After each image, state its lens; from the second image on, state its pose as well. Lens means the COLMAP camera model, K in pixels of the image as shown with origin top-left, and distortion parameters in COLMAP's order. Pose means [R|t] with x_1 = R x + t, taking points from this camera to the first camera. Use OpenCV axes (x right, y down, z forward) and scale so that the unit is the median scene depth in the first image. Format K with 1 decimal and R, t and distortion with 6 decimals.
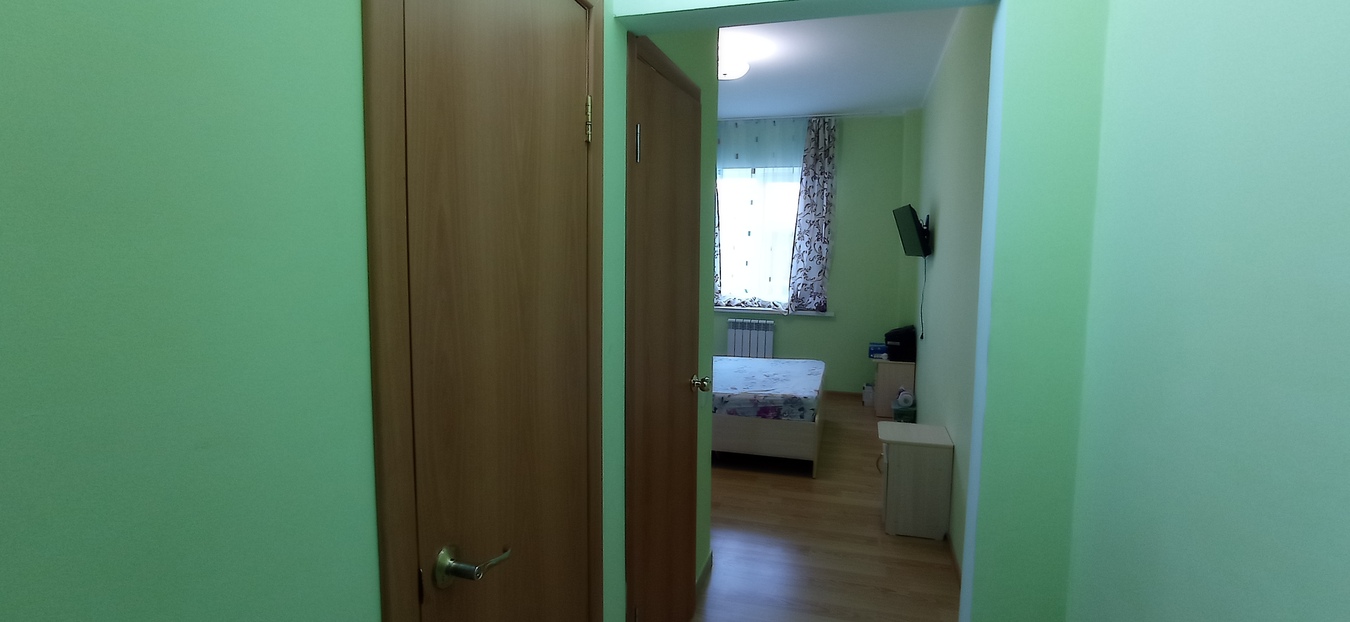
lens RADIAL K [[616.3, 0, 682.8], [0, 616.3, 302.5], [0, 0, 1]] dist [-0.058075, 0.042085]
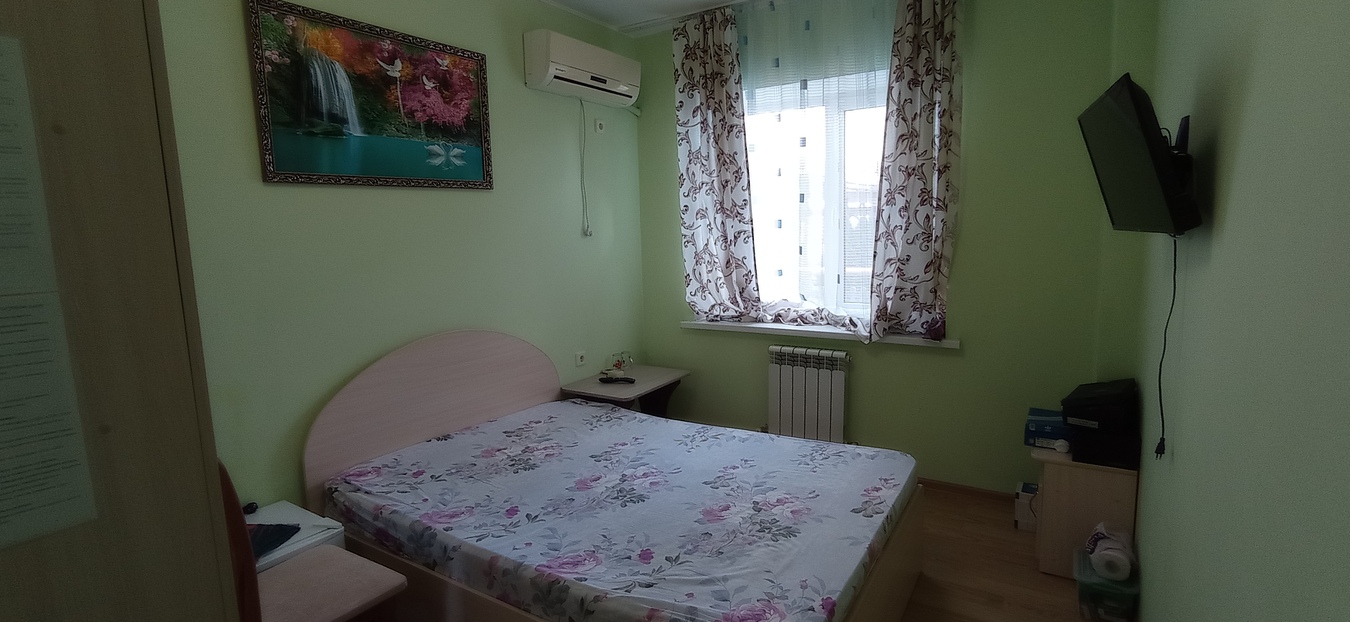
lens RADIAL K [[616.3, 0, 682.8], [0, 616.3, 302.5], [0, 0, 1]] dist [-0.058075, 0.042085]
pose [[0.960556, -0.002894, -0.278072, 0.171070], [0.012885, 0.999335, 0.034107, -0.039168], [0.277789, -0.036345, 0.959954, 0.453363]]
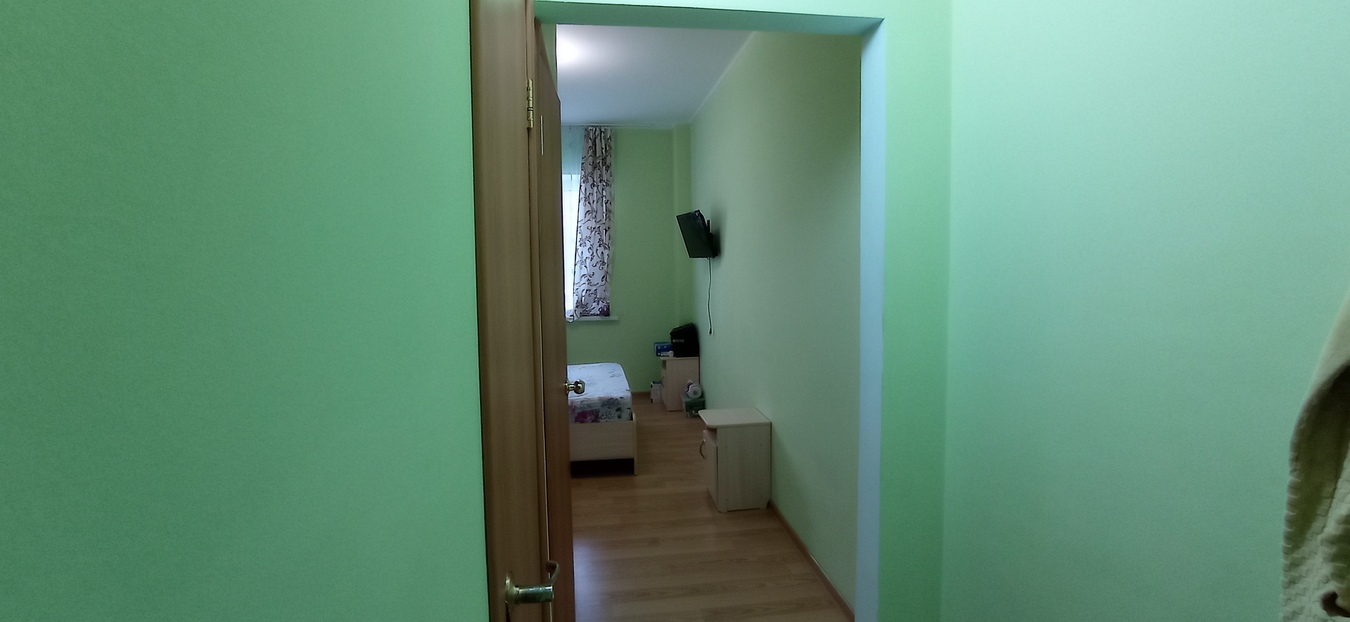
lens RADIAL K [[616.3, 0, 682.8], [0, 616.3, 302.5], [0, 0, 1]] dist [-0.058075, 0.042085]
pose [[0.908030, -0.052921, 0.415549, -0.086088], [0.060469, 0.998157, -0.005016, 0.005527], [-0.414517, 0.029683, 0.909557, 0.014975]]
